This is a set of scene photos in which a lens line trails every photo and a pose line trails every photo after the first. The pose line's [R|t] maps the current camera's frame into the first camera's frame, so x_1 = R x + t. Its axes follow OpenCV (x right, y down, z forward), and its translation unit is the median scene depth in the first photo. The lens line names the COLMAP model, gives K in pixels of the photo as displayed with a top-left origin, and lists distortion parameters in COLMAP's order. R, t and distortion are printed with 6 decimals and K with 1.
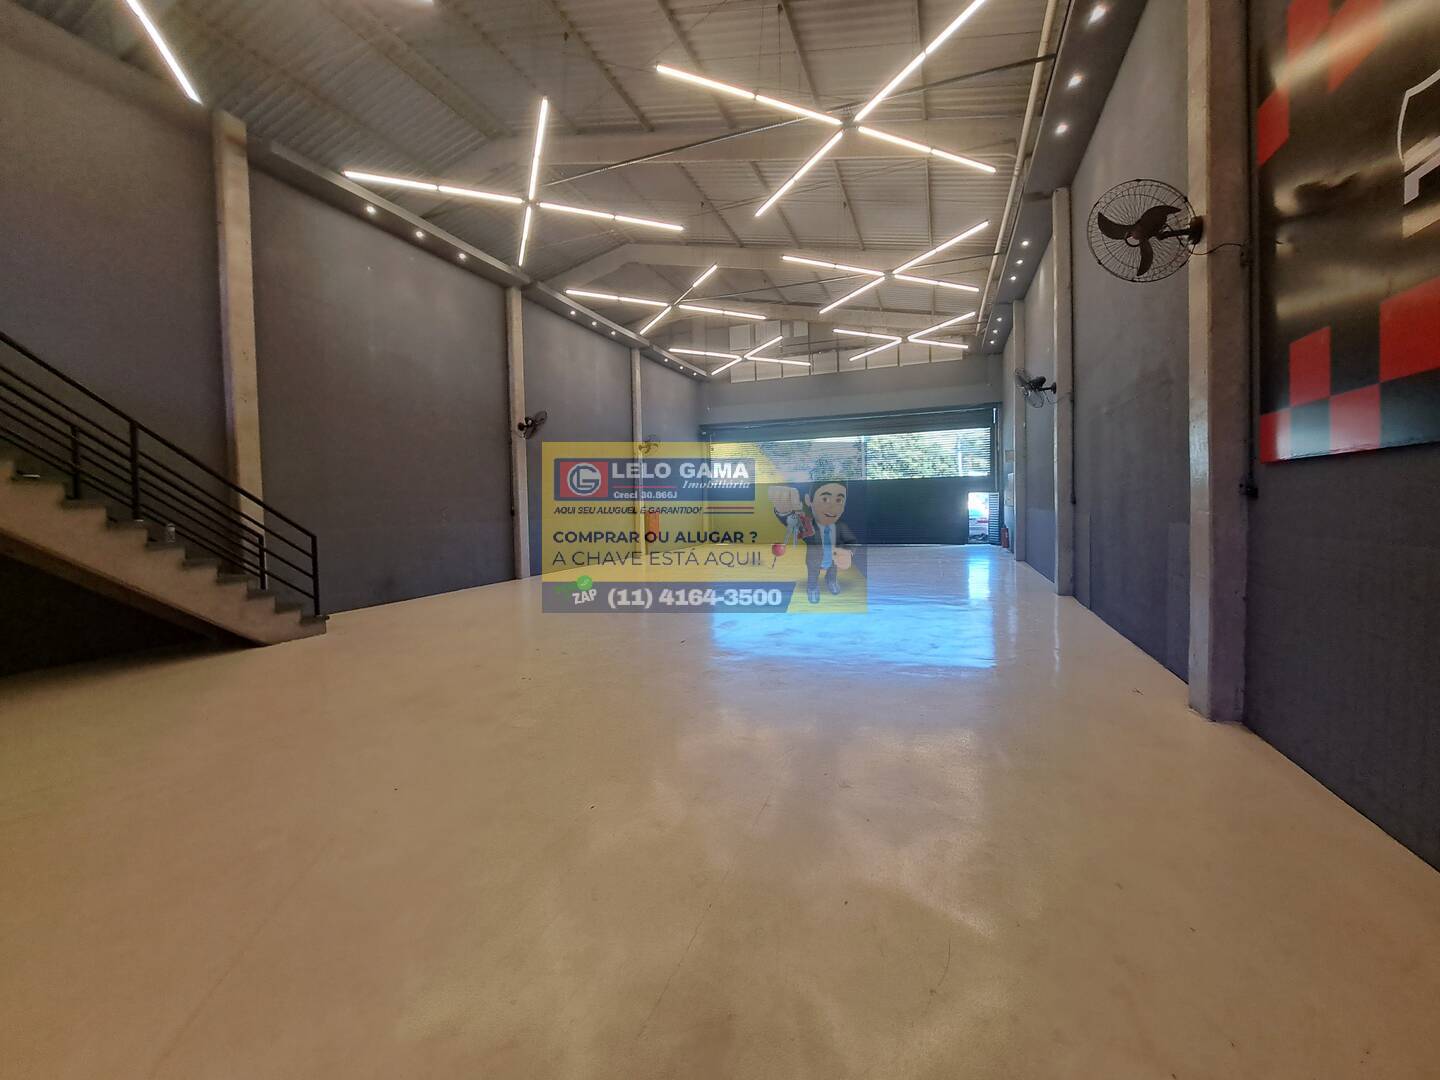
lens RADIAL K [[576.9, 0, 721.4], [0, 576.9, 521.5], [0, 0, 1]] dist [-0.001212, -0.000238]
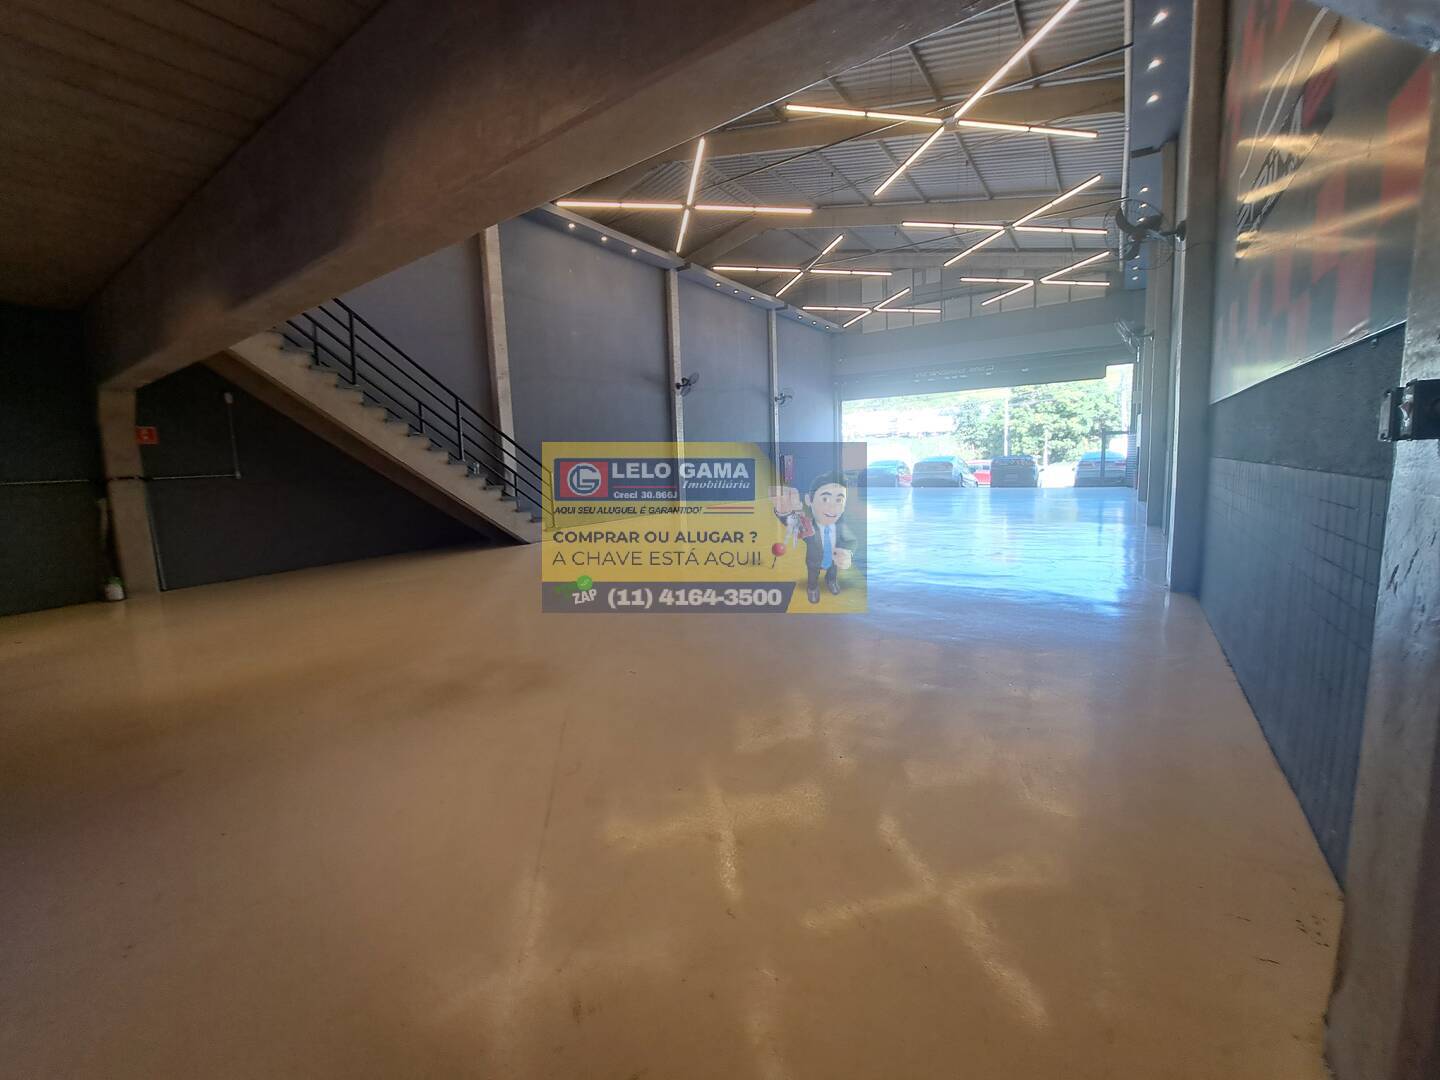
lens RADIAL K [[576.9, 0, 721.4], [0, 576.9, 521.5], [0, 0, 1]] dist [-0.001212, -0.000238]
pose [[0.971904, 0.015966, -0.234837, 0.035715], [0.004558, 0.996233, 0.086594, 0.016635], [0.235335, -0.085231, 0.968170, -0.204546]]
